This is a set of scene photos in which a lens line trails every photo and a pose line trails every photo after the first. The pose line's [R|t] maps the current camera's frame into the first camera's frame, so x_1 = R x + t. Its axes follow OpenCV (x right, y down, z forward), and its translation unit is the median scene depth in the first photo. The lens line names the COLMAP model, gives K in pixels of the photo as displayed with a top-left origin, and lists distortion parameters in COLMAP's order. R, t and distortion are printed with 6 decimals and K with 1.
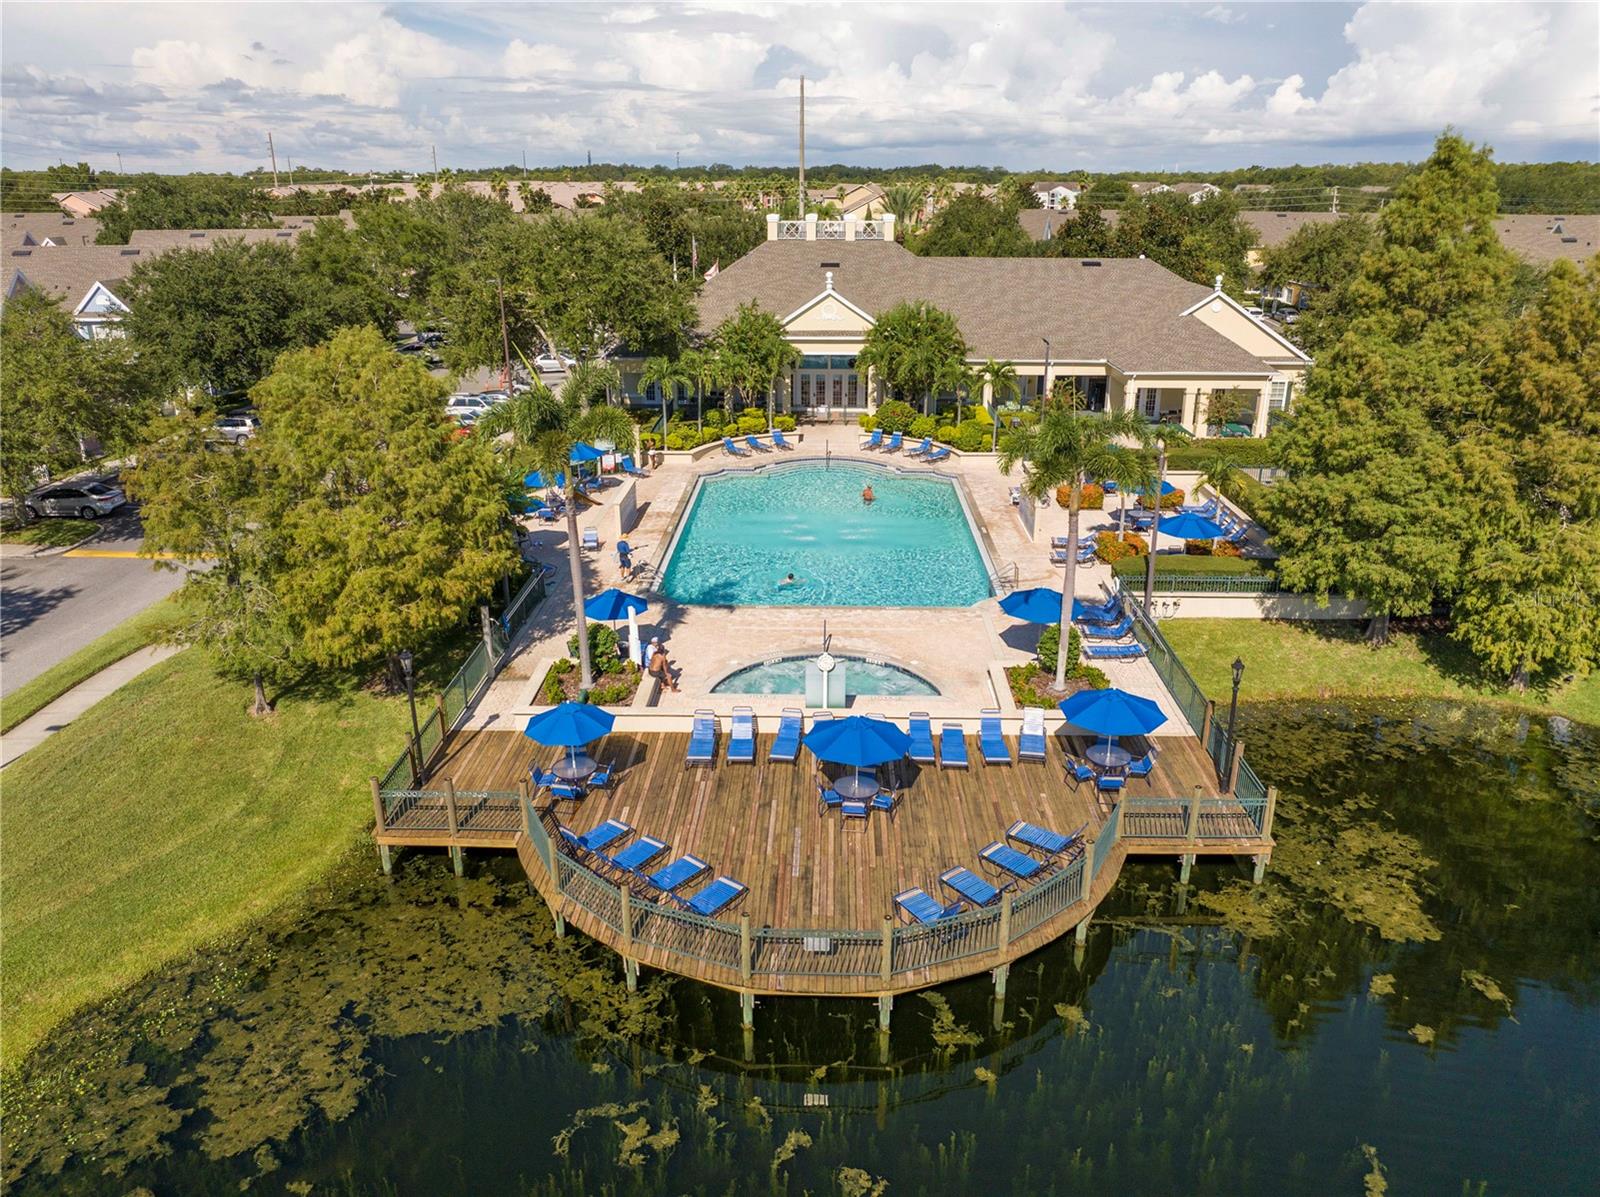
lens RADIAL K [[1124.4, 0, 812.5], [0, 1124.4, 590.5], [0, 0, 1]] dist [-0.031721, -0.008441]
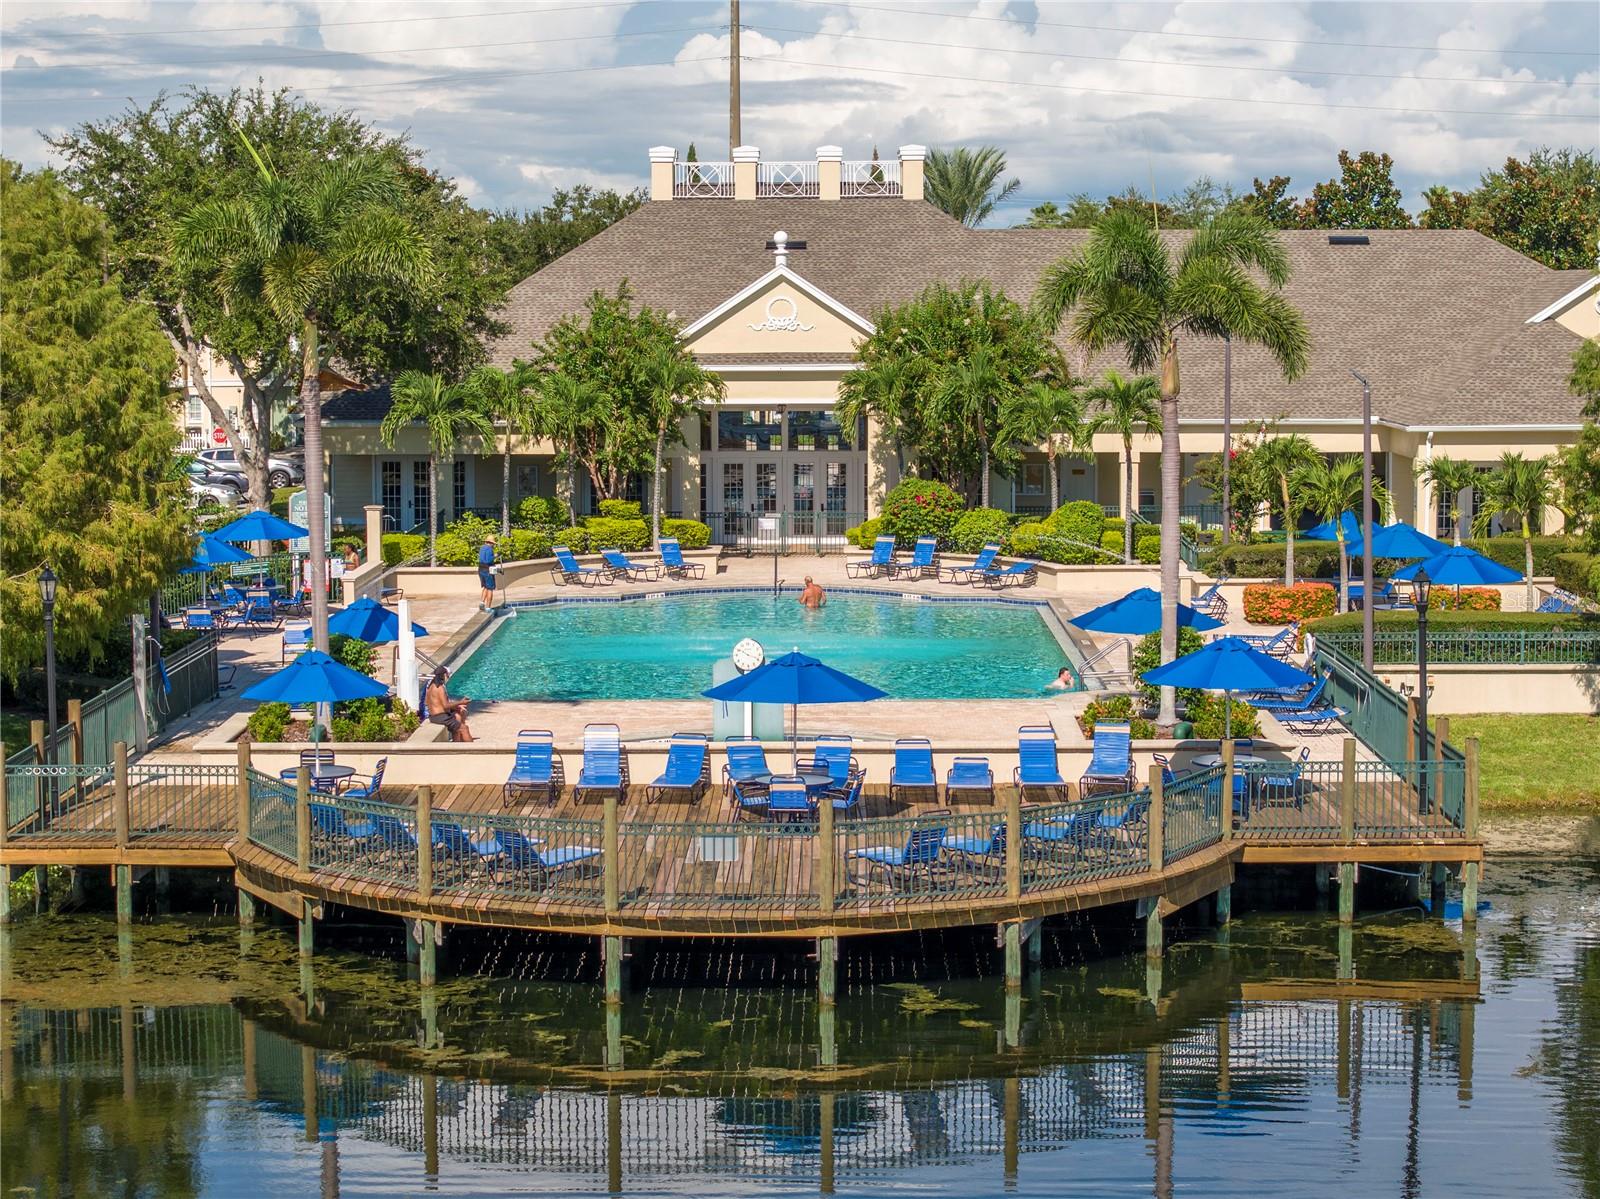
lens RADIAL K [[3212.4, 0, 794.3], [0, 3212.4, 605.8], [0, 0, 1]] dist [-0.096474, 0.000000]
pose [[0.999968, -0.006068, 0.005172, 0.022146], [0.007173, 0.967861, -0.251384, 0.367950], [-0.003481, 0.251413, 0.967874, -0.482599]]
